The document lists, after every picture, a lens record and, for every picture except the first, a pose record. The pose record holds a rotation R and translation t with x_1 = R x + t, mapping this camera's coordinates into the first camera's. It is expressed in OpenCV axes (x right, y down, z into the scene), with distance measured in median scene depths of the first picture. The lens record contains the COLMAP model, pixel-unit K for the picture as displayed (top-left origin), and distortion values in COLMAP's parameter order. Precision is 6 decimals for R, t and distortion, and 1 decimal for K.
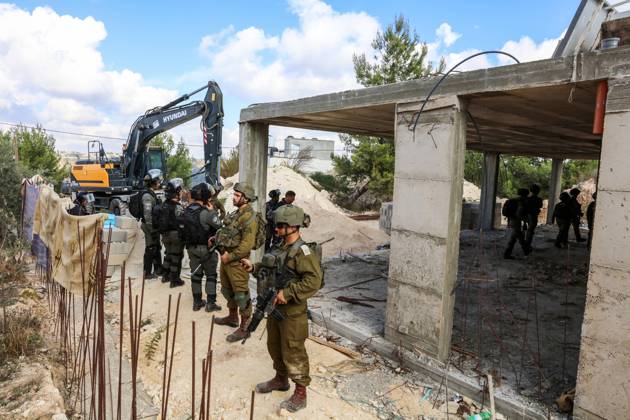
lens RADIAL K [[438.4, 0, 315.9], [0, 438.4, 212.2], [0, 0, 1]] dist [-0.078739, 0.032609]
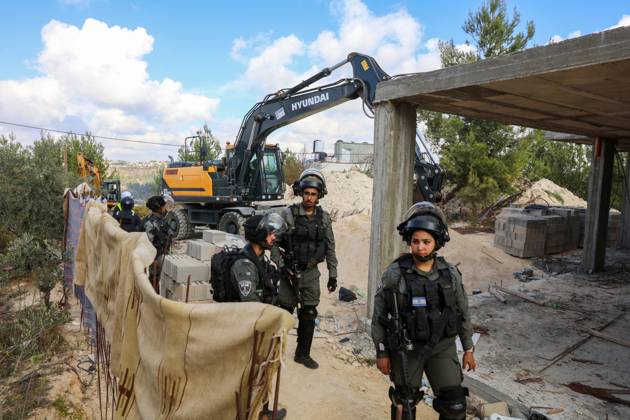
lens RADIAL K [[438.4, 0, 294.6], [0, 438.4, 209.0], [0, 0, 1]] dist [-0.078739, 0.032609]
pose [[0.992298, 0.000953, -0.123872, -0.274184], [-0.003646, 0.999762, -0.021518, -0.031544], [0.123822, 0.021804, 0.992065, 0.375364]]
